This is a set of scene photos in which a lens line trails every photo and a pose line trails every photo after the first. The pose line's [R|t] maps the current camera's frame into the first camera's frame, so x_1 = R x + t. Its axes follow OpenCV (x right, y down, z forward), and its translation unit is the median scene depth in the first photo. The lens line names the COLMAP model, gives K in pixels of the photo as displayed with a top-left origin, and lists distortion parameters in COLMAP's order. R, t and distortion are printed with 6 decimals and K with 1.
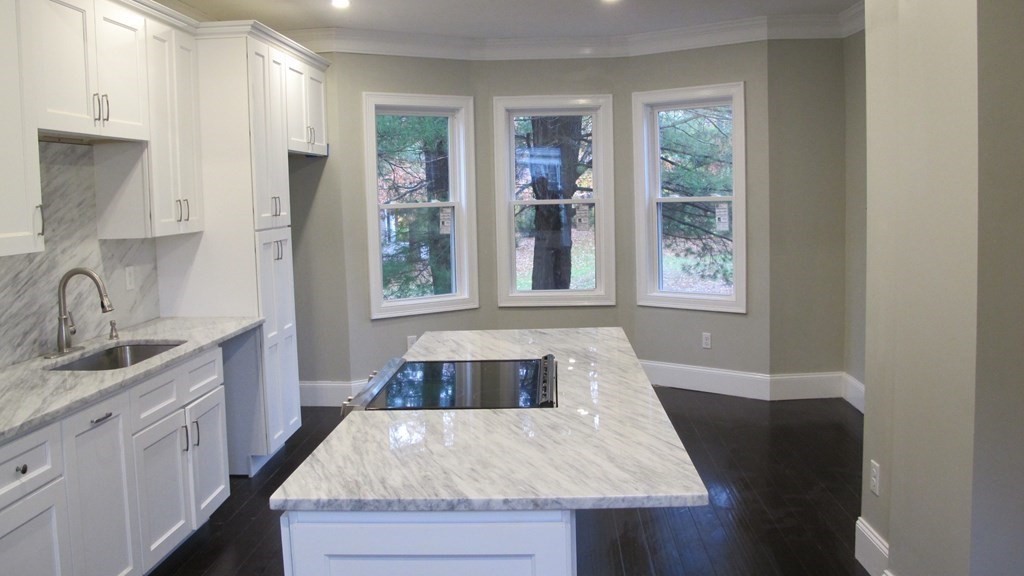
lens RADIAL K [[861.9, 0, 511.9], [0, 861.9, 268.7], [0, 0, 1]] dist [-0.157467, 0.136948]
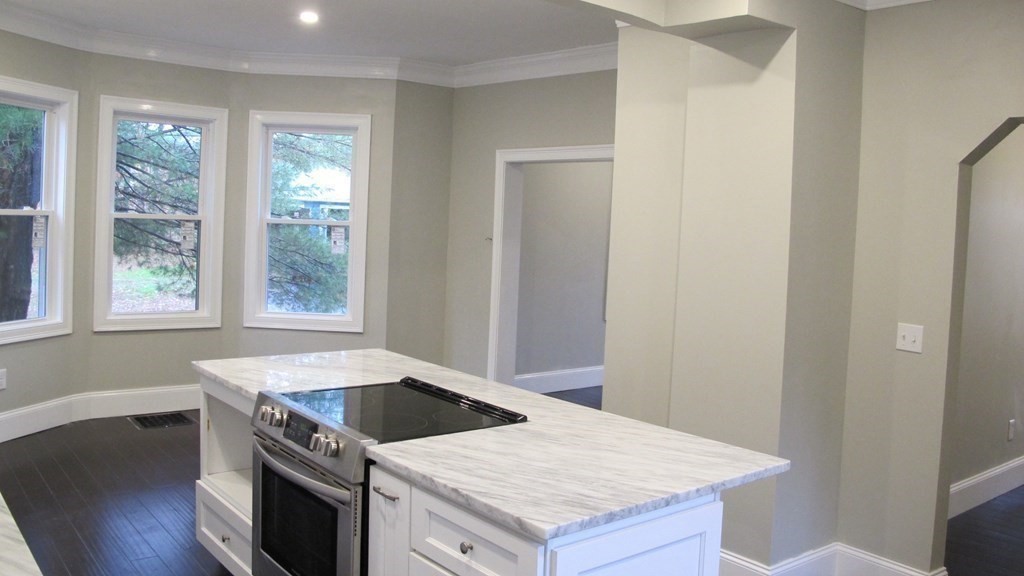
lens RADIAL K [[861.9, 0, 511.9], [0, 861.9, 268.7], [0, 0, 1]] dist [-0.157467, 0.136948]
pose [[0.743830, 0.019427, 0.668087, -0.466753], [-0.005721, 0.999726, -0.022701, -0.005928], [-0.668345, 0.013064, 0.743737, 0.128162]]
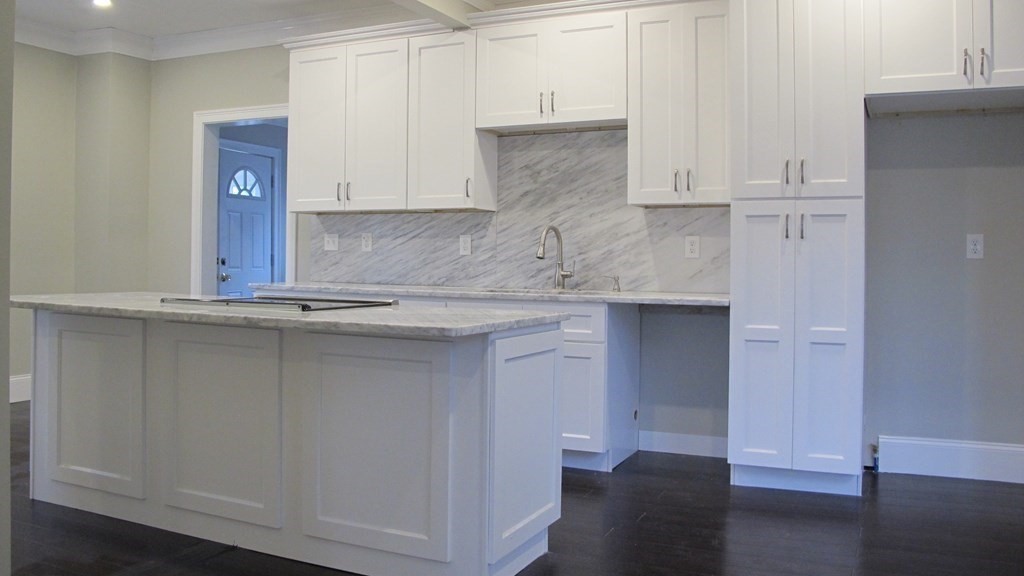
lens RADIAL K [[861.9, 0, 511.9], [0, 861.9, 268.7], [0, 0, 1]] dist [-0.157467, 0.136948]
pose [[-0.377554, 0.032232, -0.925426, 0.696303], [-0.082643, 0.994233, 0.068346, -0.018313], [0.922292, 0.102285, -0.372713, 1.315884]]
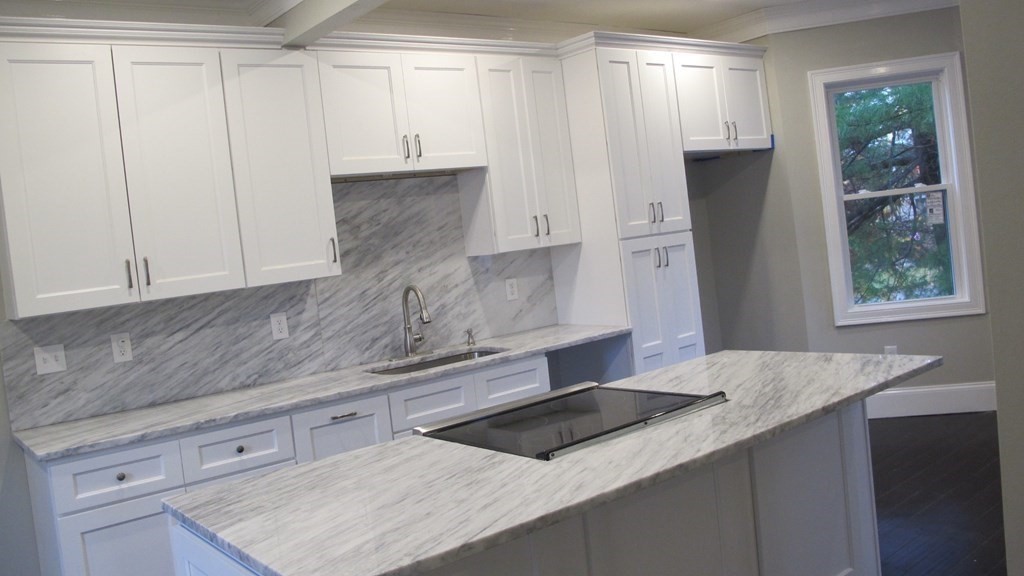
lens RADIAL K [[861.9, 0, 511.9], [0, 861.9, 268.7], [0, 0, 1]] dist [-0.157467, 0.136948]
pose [[0.657107, -0.020695, -0.753513, 0.435979], [0.031451, 0.999505, -0.000024, -0.017282], [0.753141, -0.023683, 0.657433, 0.284103]]
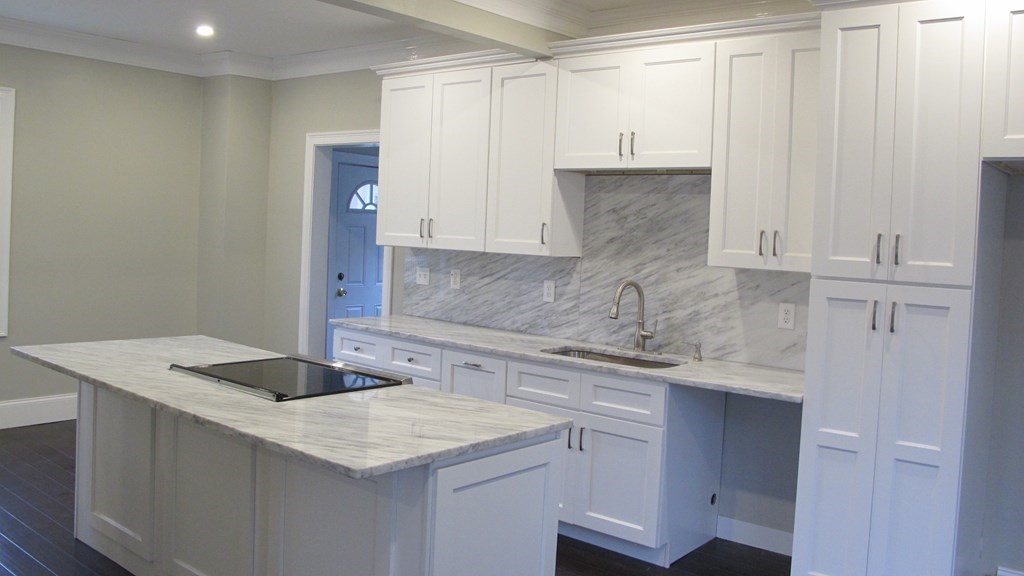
lens RADIAL K [[861.9, 0, 511.9], [0, 861.9, 268.7], [0, 0, 1]] dist [-0.157467, 0.136948]
pose [[-0.596990, 0.034760, -0.801495, 0.506705], [-0.100412, 0.987967, 0.117639, -0.130013], [0.795940, 0.150709, -0.586316, 1.425686]]
